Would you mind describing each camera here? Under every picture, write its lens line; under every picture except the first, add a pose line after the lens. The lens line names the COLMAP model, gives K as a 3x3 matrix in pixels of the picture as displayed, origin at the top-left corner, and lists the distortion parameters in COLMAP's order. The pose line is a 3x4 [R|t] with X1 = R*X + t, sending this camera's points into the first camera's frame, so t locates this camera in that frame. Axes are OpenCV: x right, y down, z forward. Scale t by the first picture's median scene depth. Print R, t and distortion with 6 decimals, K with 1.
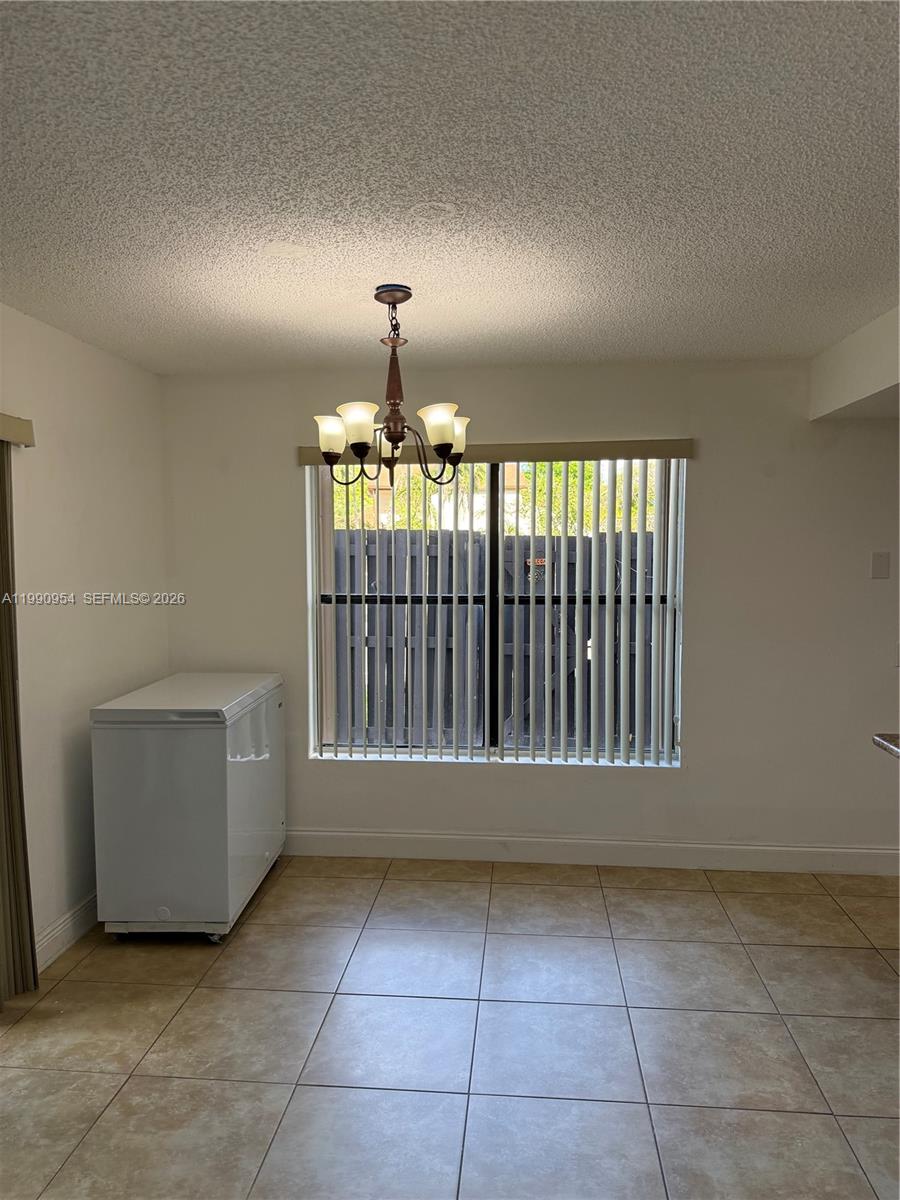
lens RADIAL K [[854.9, 0, 450.0], [0, 854.9, 600.0], [0, 0, 1]] dist [0.198837, -0.347659]
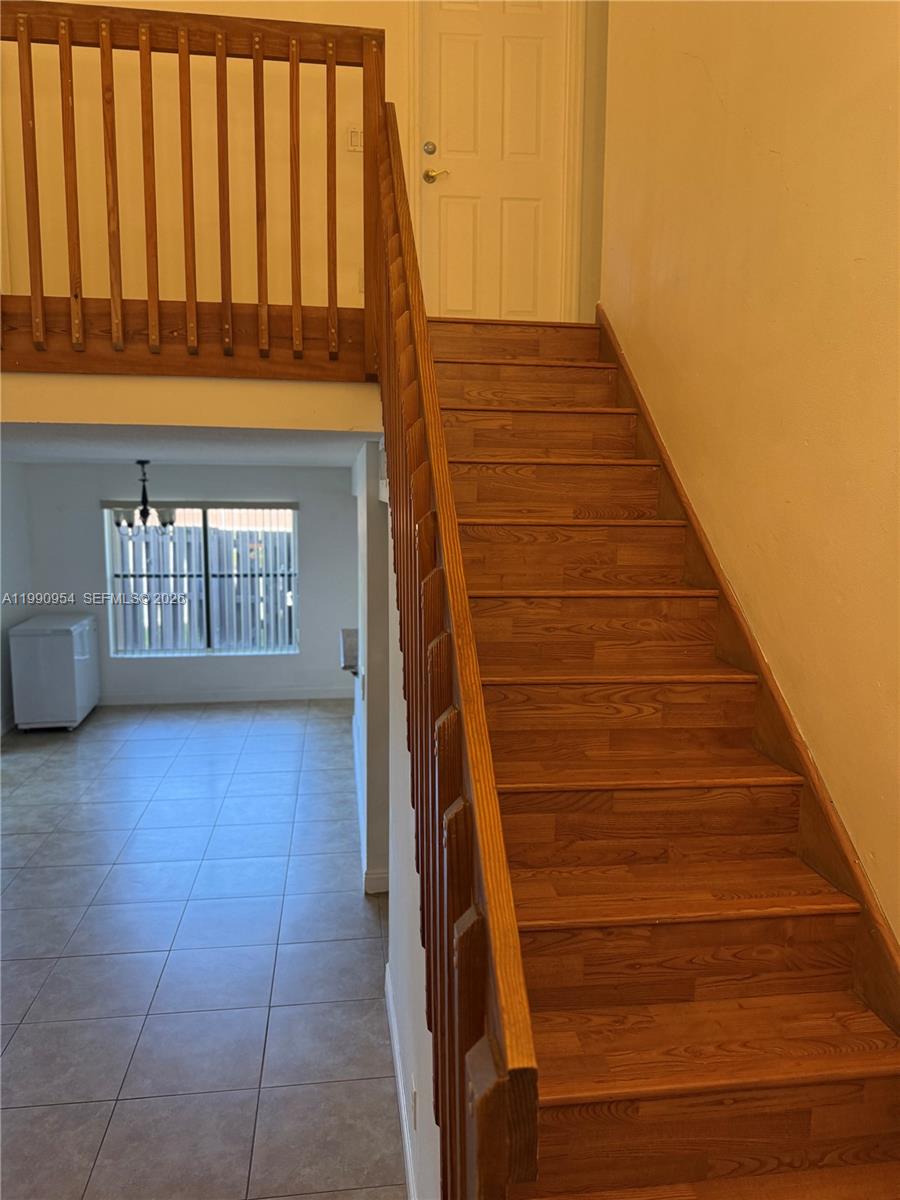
lens RADIAL K [[857.4, 0, 450.0], [0, 857.4, 600.0], [0, 0, 1]] dist [0.031633, -0.049214]
pose [[0.974307, -0.018242, 0.224484, 0.166107], [0.004412, 0.998069, 0.061958, -0.070193], [-0.225180, -0.059375, 0.972506, -1.169395]]
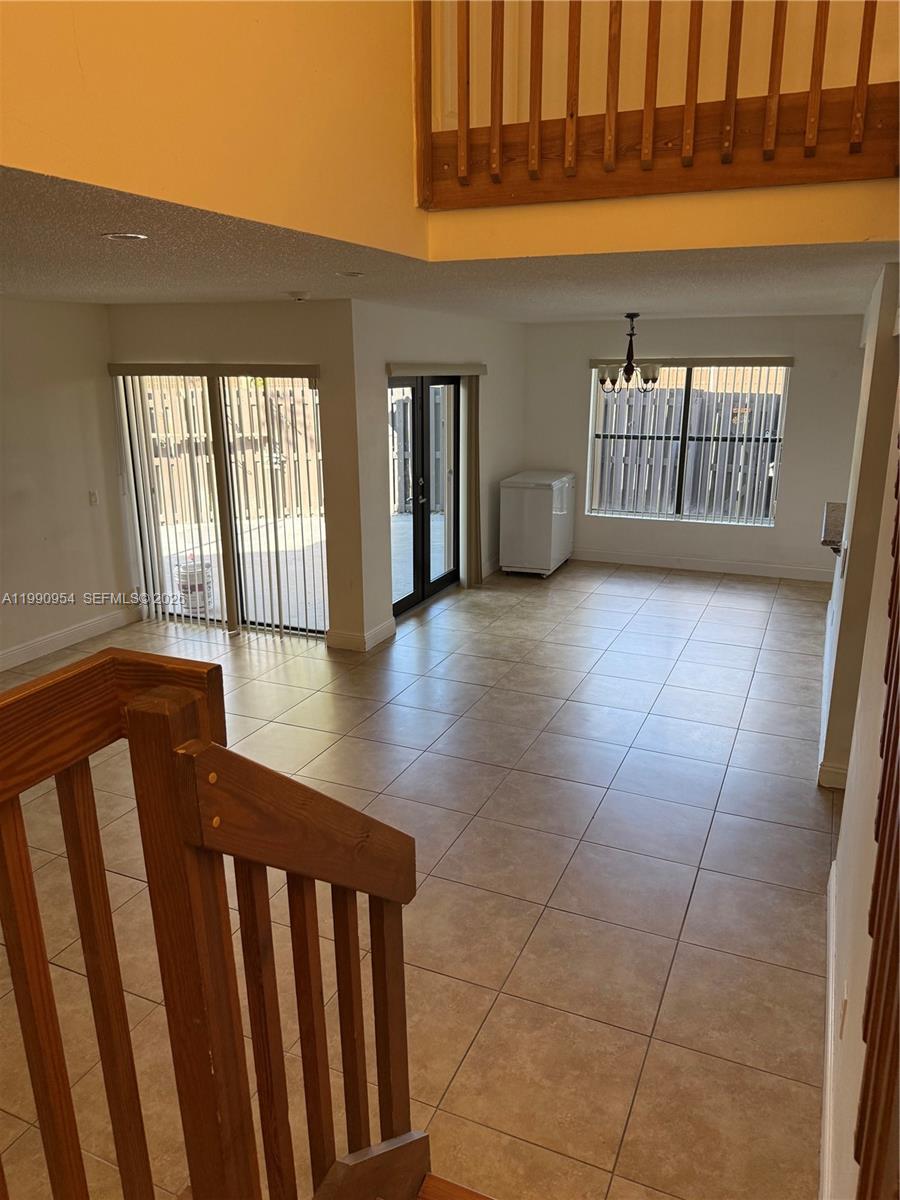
lens RADIAL K [[847.8, 0, 453.5], [0, 847.8, 592.4], [0, 0, 1]] dist [0.074060, -0.095144]
pose [[0.950133, 0.084788, -0.300098, 0.178671], [-0.024091, 0.979409, 0.200444, -0.037480], [0.310913, -0.183219, 0.932611, -1.124116]]
